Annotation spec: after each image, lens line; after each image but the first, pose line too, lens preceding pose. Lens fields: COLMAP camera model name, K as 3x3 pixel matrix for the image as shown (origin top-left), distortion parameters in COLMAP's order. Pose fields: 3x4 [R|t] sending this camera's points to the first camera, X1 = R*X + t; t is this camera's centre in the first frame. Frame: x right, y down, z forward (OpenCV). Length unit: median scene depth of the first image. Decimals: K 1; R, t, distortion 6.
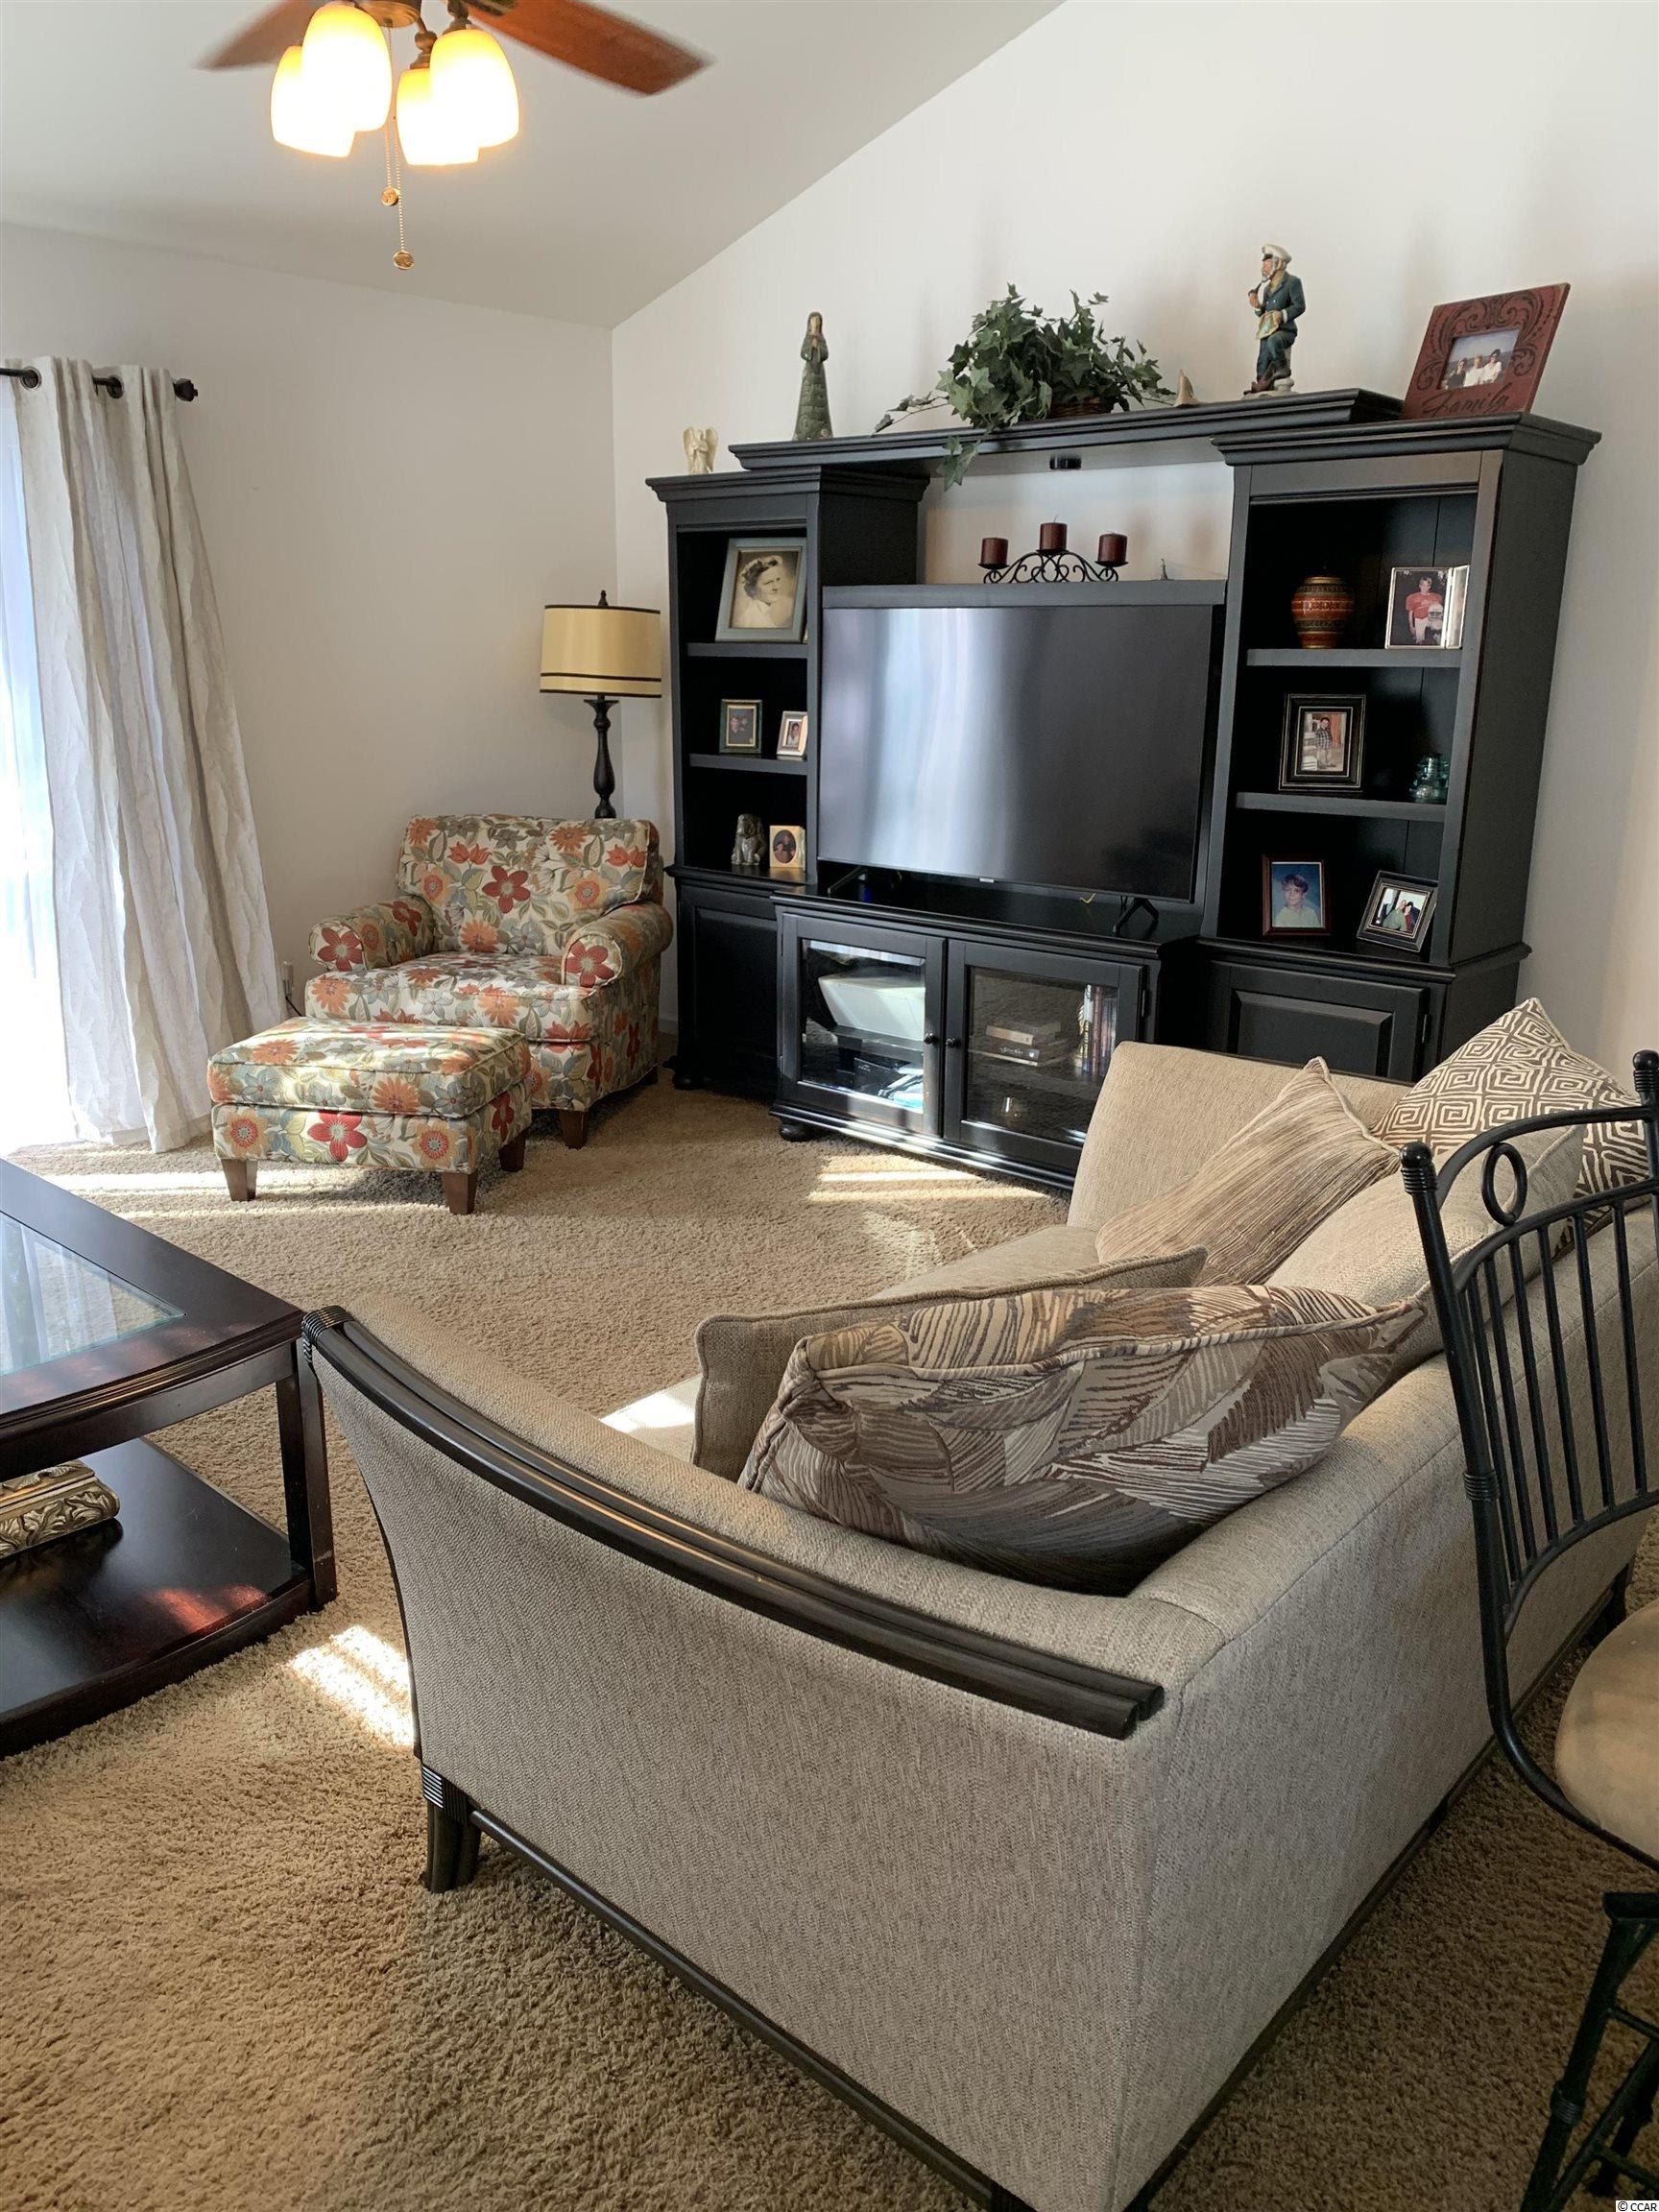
lens RADIAL K [[1694.5, 0, 825.8], [0, 1694.5, 1103.9], [0, 0, 1]] dist [-0.009664, -0.005327]
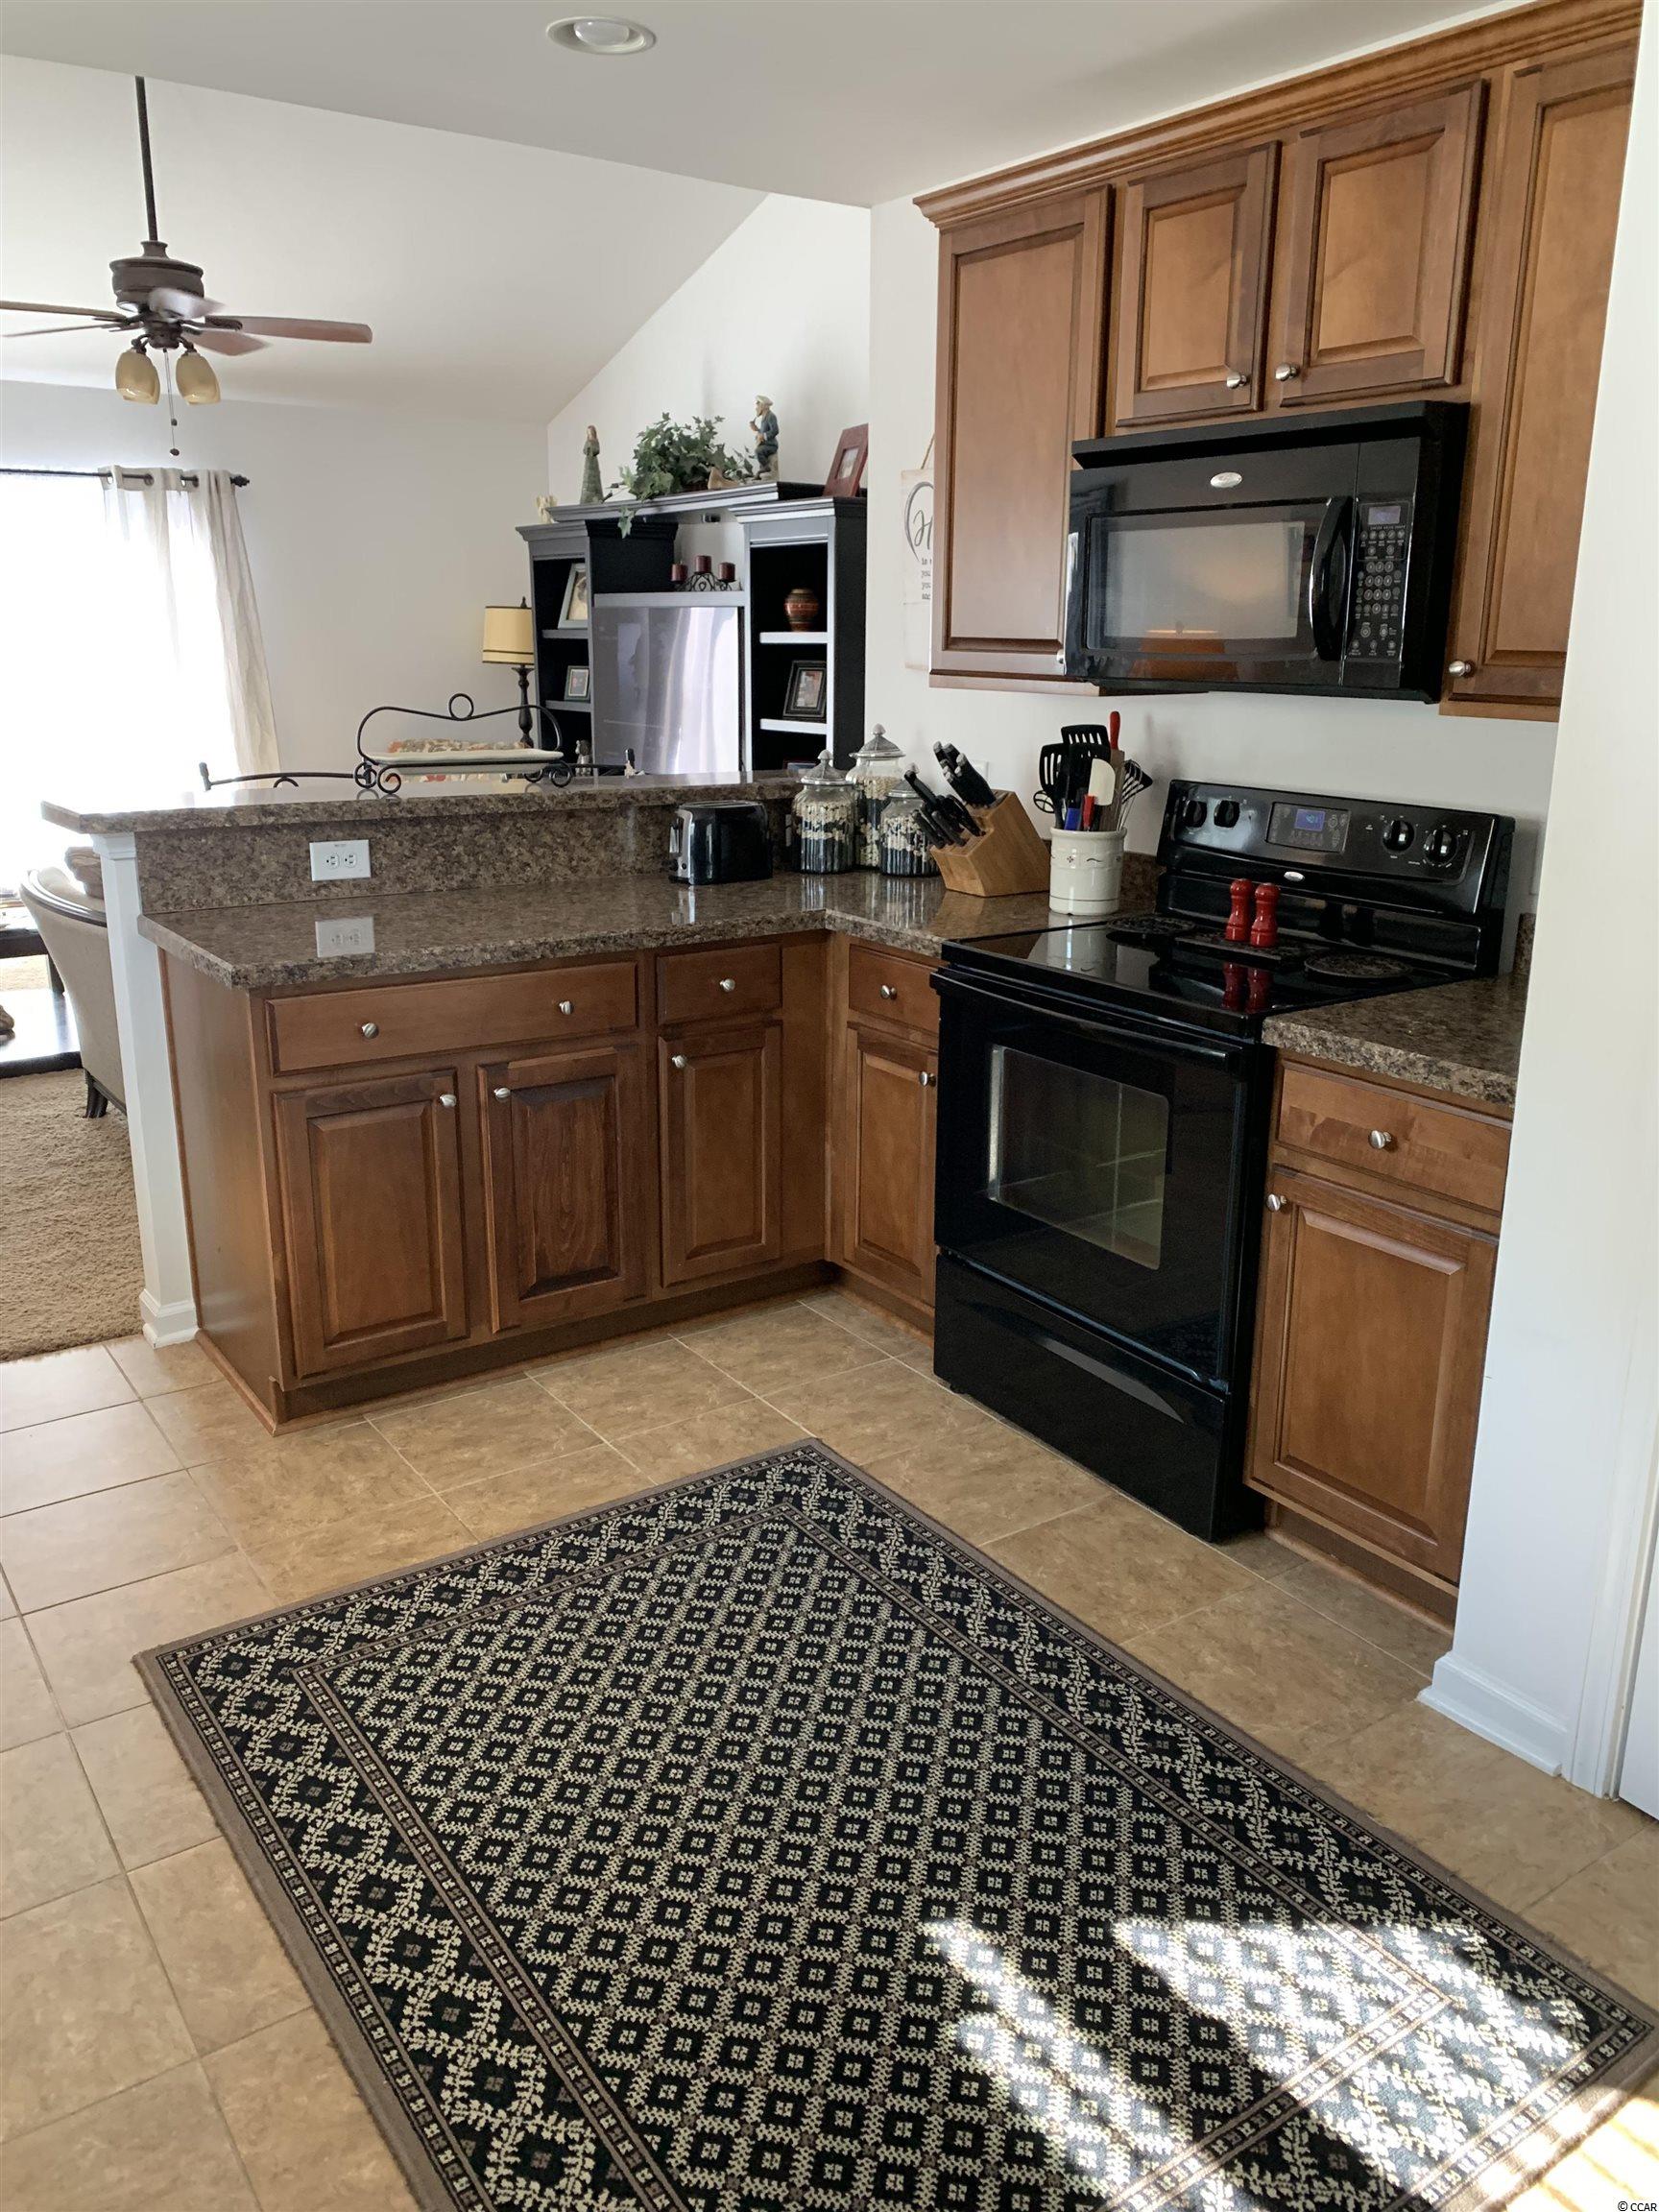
lens RADIAL K [[1694.5, 0, 832.6], [0, 1694.5, 1105.7], [0, 0, 1]] dist [-0.009664, -0.005327]
pose [[0.974203, 0.062187, -0.216936, 0.604174], [-0.061175, 0.998062, 0.011383, 0.148613], [0.217223, 0.002182, 0.976119, -0.526025]]
